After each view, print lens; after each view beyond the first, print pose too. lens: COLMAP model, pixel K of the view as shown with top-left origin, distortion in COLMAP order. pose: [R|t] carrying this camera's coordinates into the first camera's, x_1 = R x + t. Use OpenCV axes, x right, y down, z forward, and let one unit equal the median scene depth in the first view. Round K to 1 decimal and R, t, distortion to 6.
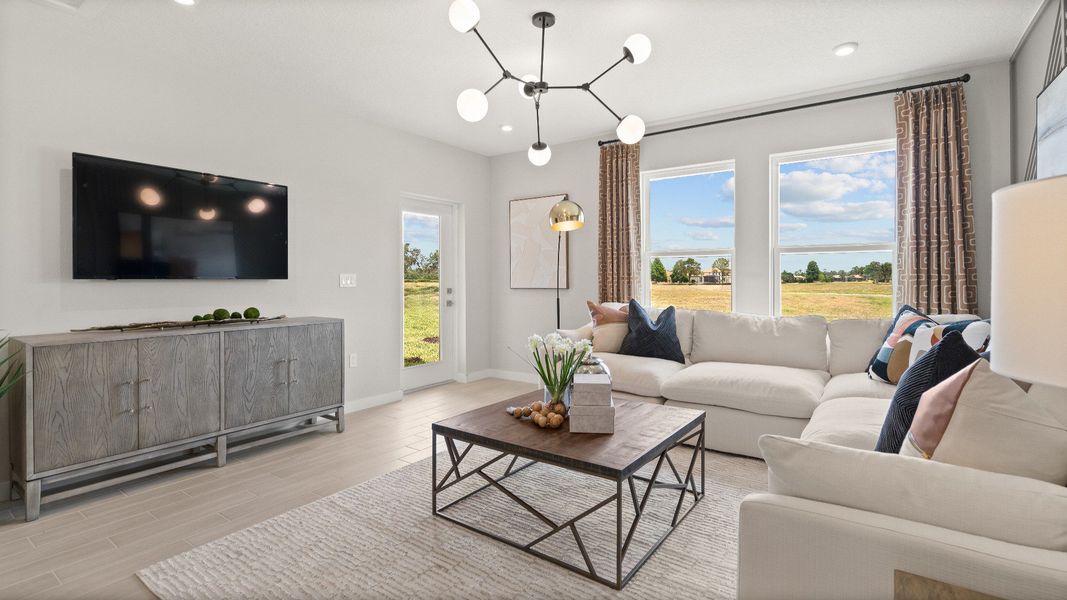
lens RADIAL K [[494.7, 0, 514.9], [0, 494.7, 281.2], [0, 0, 1]] dist [-0.005203, 0.002708]
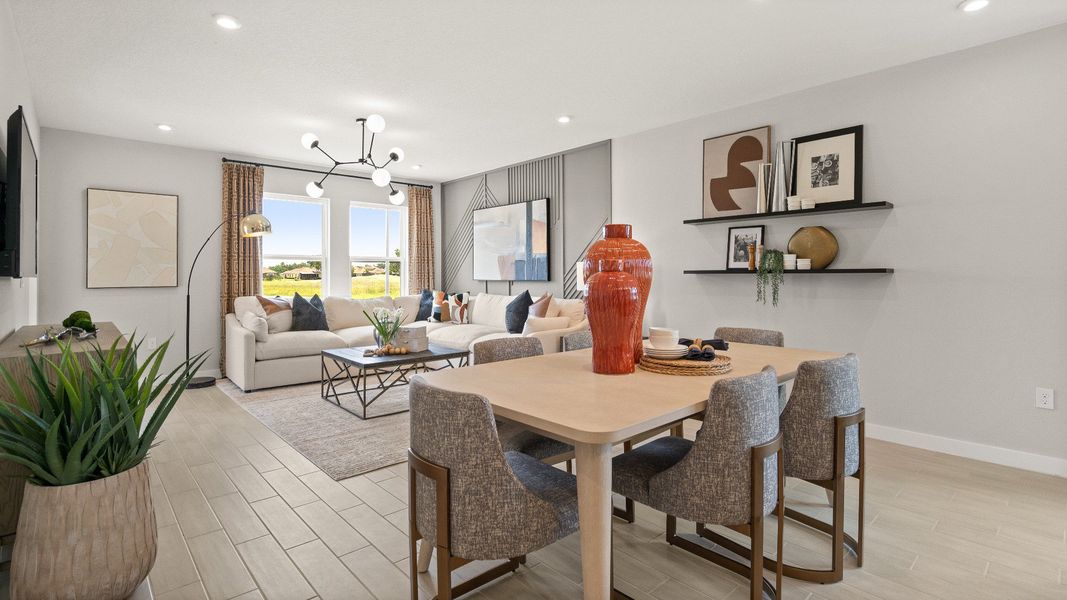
lens RADIAL K [[494.7, 0, 531.7], [0, 494.7, 275.3], [0, 0, 1]] dist [-0.005203, 0.002708]
pose [[0.207103, 0.000721, 0.978319, -1.158026], [0.005675, 0.999982, -0.001939, -0.003160], [-0.978303, 0.005954, 0.207095, 0.085607]]
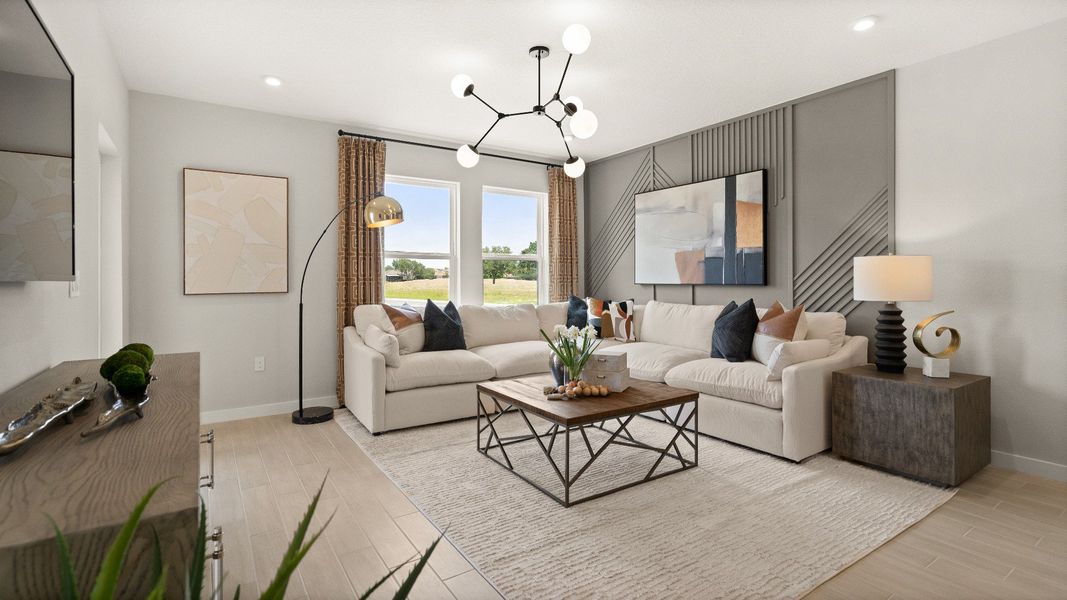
lens RADIAL K [[494.7, 0, 537.5], [0, 494.7, 282.6], [0, 0, 1]] dist [-0.005203, 0.002708]
pose [[0.344323, -0.007524, 0.938821, -0.810029], [0.006482, 0.999963, 0.005637, -0.004207], [-0.938829, 0.004145, 0.344359, 0.490935]]
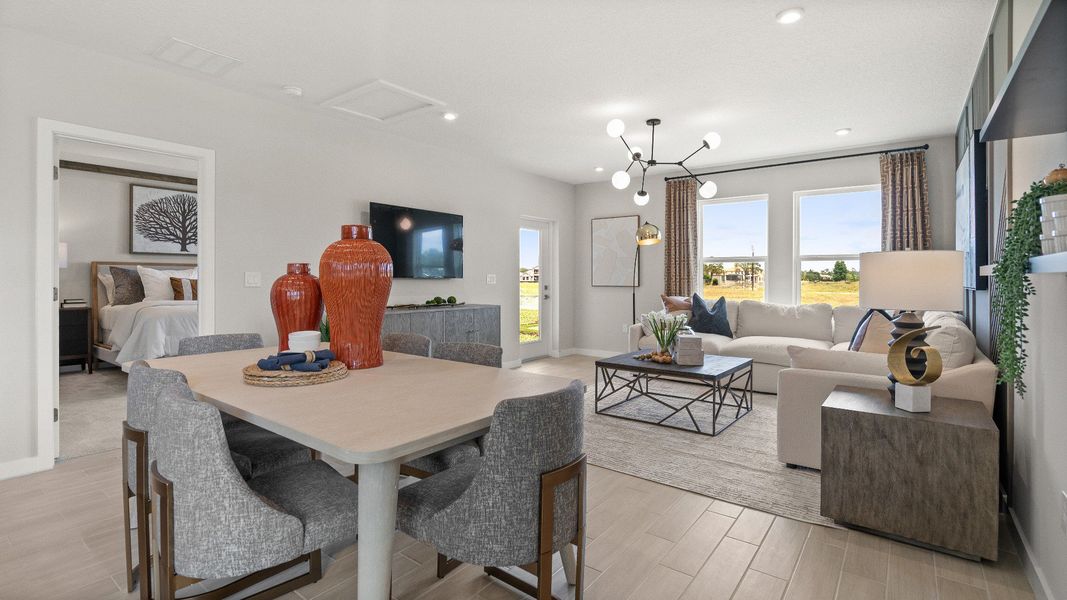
lens RADIAL K [[494.7, 0, 515.7], [0, 494.7, 277.6], [0, 0, 1]] dist [-0.005203, 0.002708]
pose [[0.999262, 0.004724, -0.038117, -0.268738], [-0.004866, 0.999982, -0.003649, -0.001281], [0.038099, 0.003832, 0.999267, -0.532436]]
